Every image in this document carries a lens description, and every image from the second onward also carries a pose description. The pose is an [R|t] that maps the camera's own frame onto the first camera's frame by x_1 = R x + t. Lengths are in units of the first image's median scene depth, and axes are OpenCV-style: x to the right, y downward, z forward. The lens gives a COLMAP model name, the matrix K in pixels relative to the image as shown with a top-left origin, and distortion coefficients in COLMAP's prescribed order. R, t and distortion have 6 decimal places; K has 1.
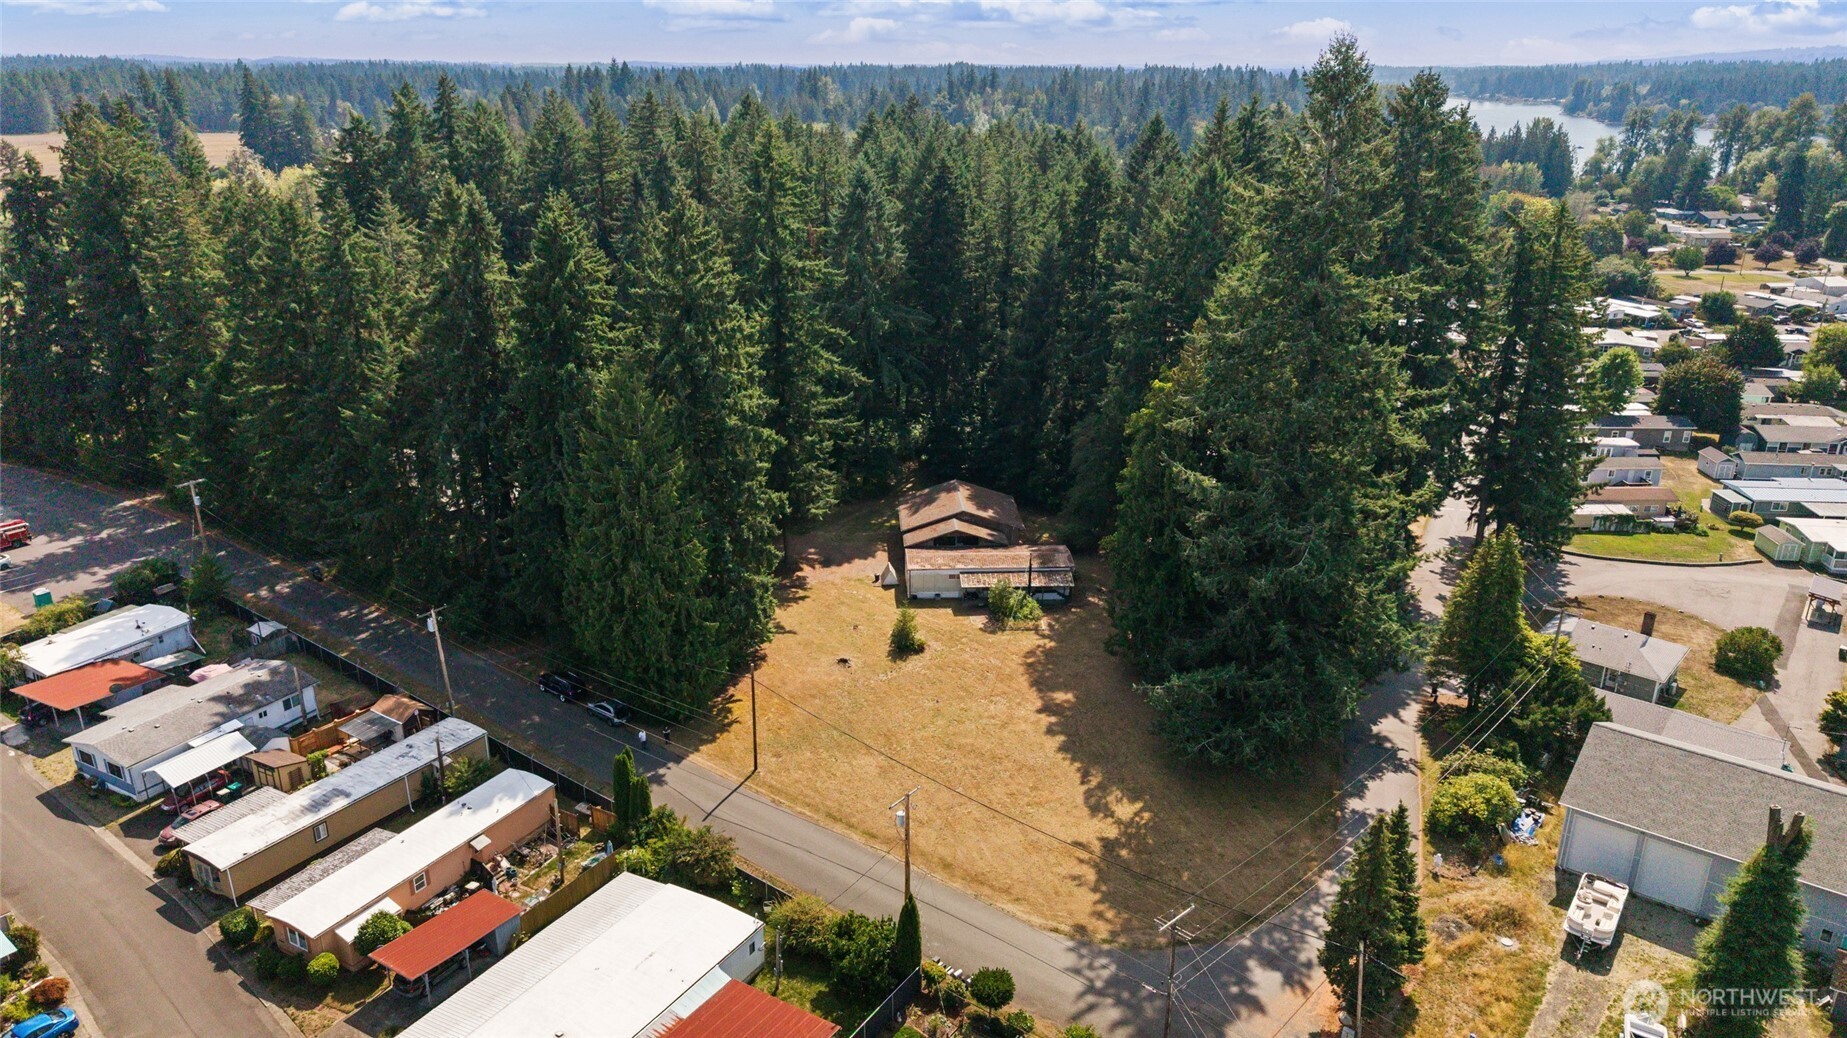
lens RADIAL K [[1273.5, 0, 918.6], [0, 1273.5, 542.2], [0, 0, 1]] dist [-0.000155, 0.002388]
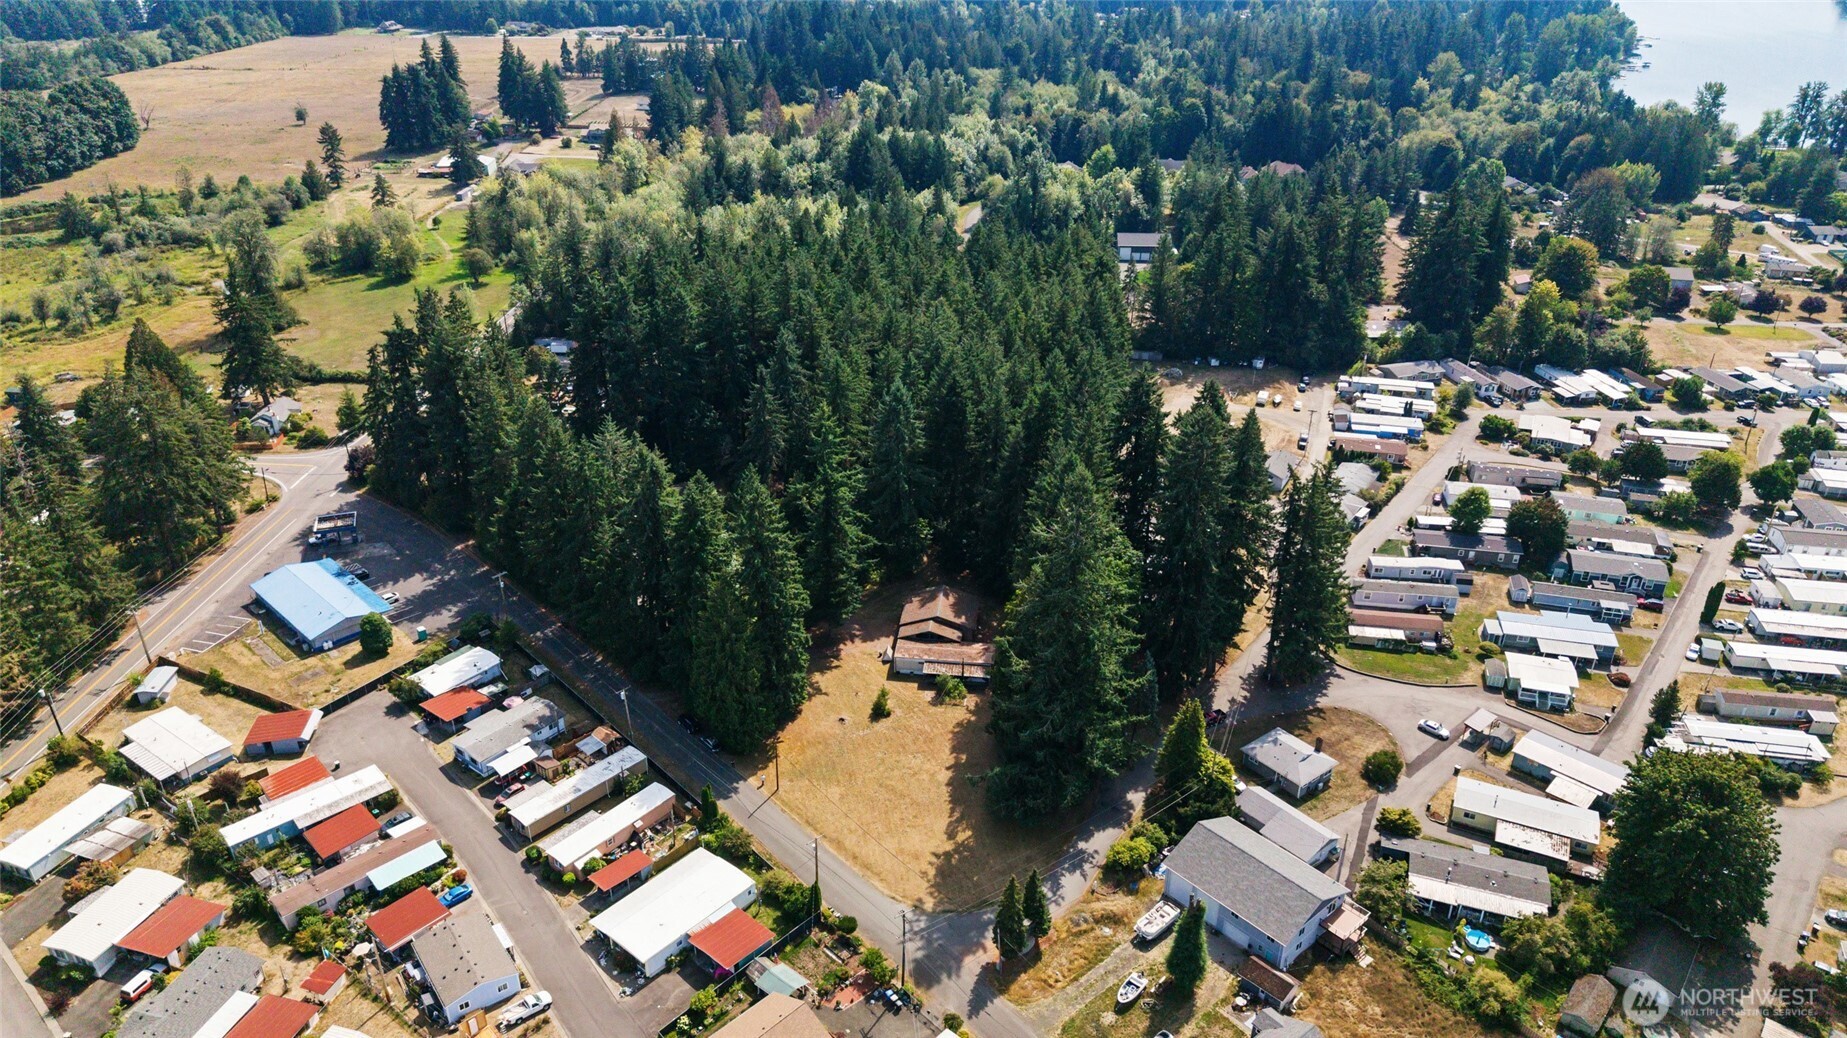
lens RADIAL K [[1292.0, 0, 923.5], [0, 1292.0, 519.0], [0, 0, 1]] dist [0.012396, 0.000458]
pose [[0.985981, 0.082925, -0.144794, 0.359506], [-0.065648, 0.990568, 0.120271, -0.505509], [0.153402, -0.109079, 0.982125, -0.902730]]
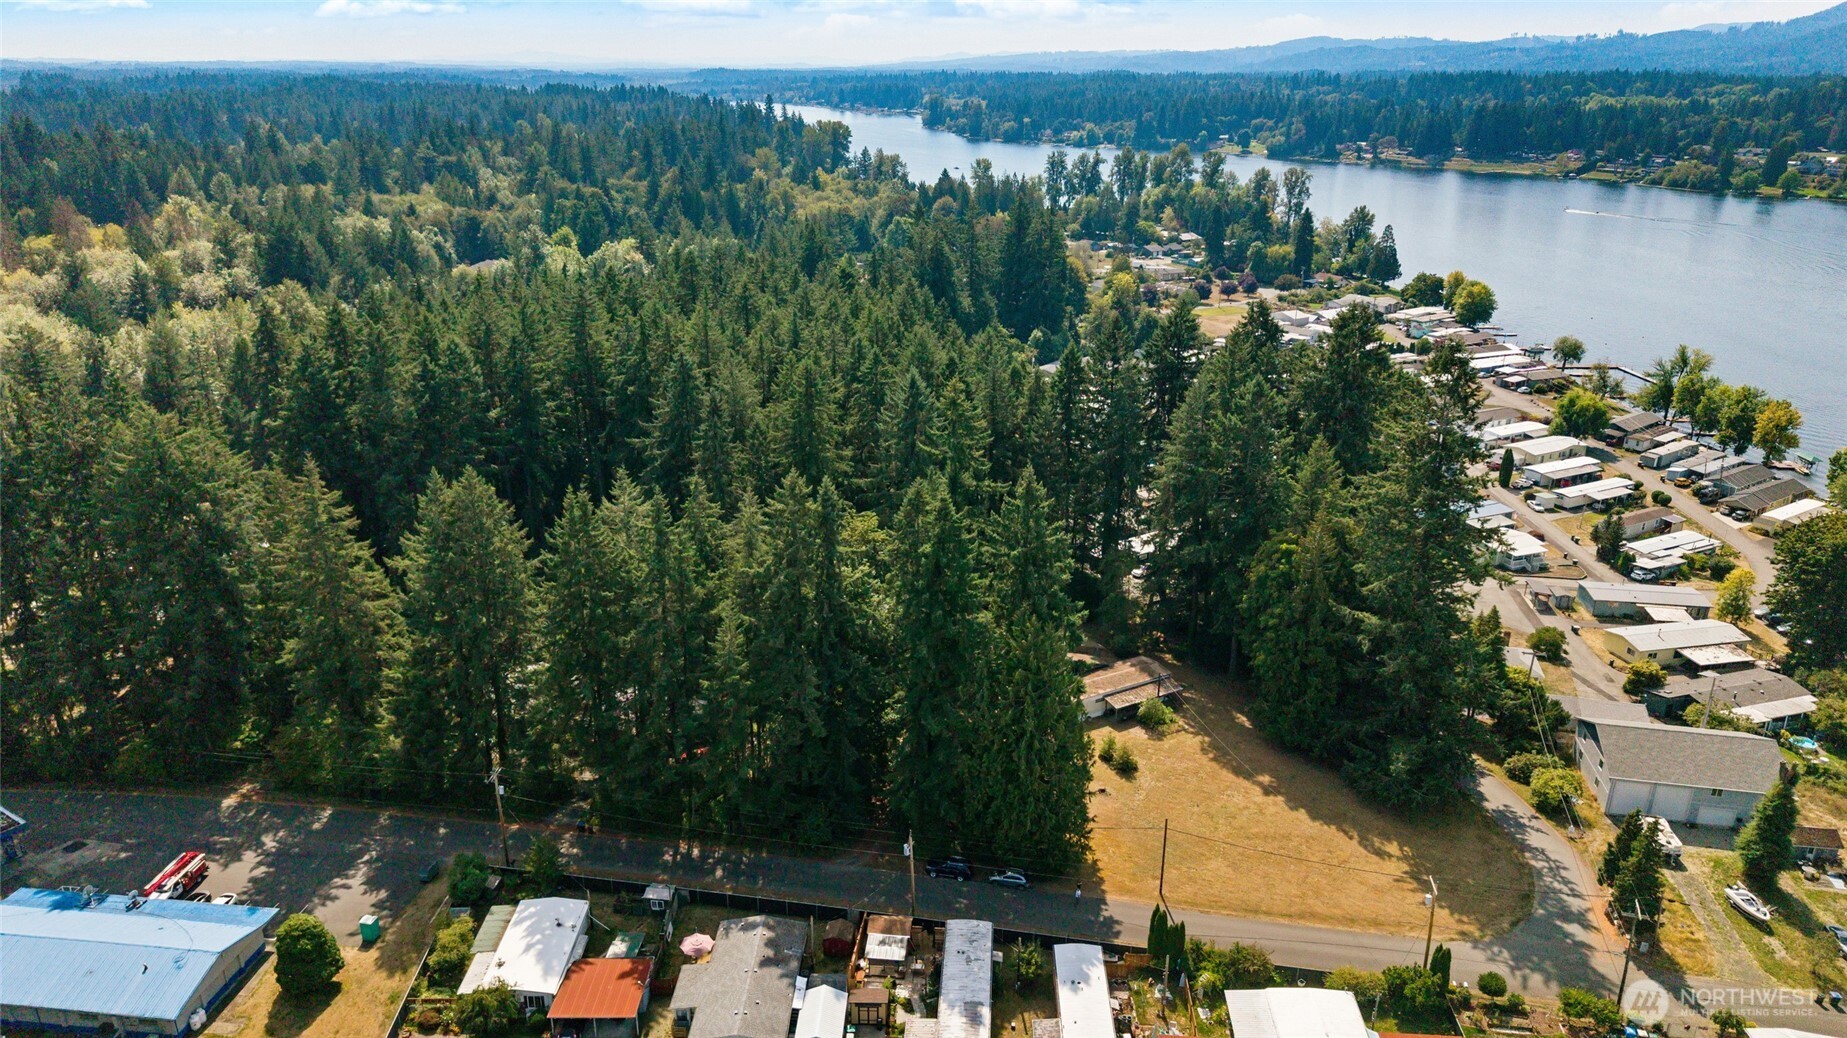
lens RADIAL K [[1292.0, 0, 923.5], [0, 1292.0, 519.0], [0, 0, 1]] dist [0.012396, 0.000458]
pose [[0.880229, -0.150424, 0.450076, -0.941116], [0.156288, 0.987411, 0.024354, -0.292526], [-0.448074, 0.048905, 0.892658, -0.123081]]
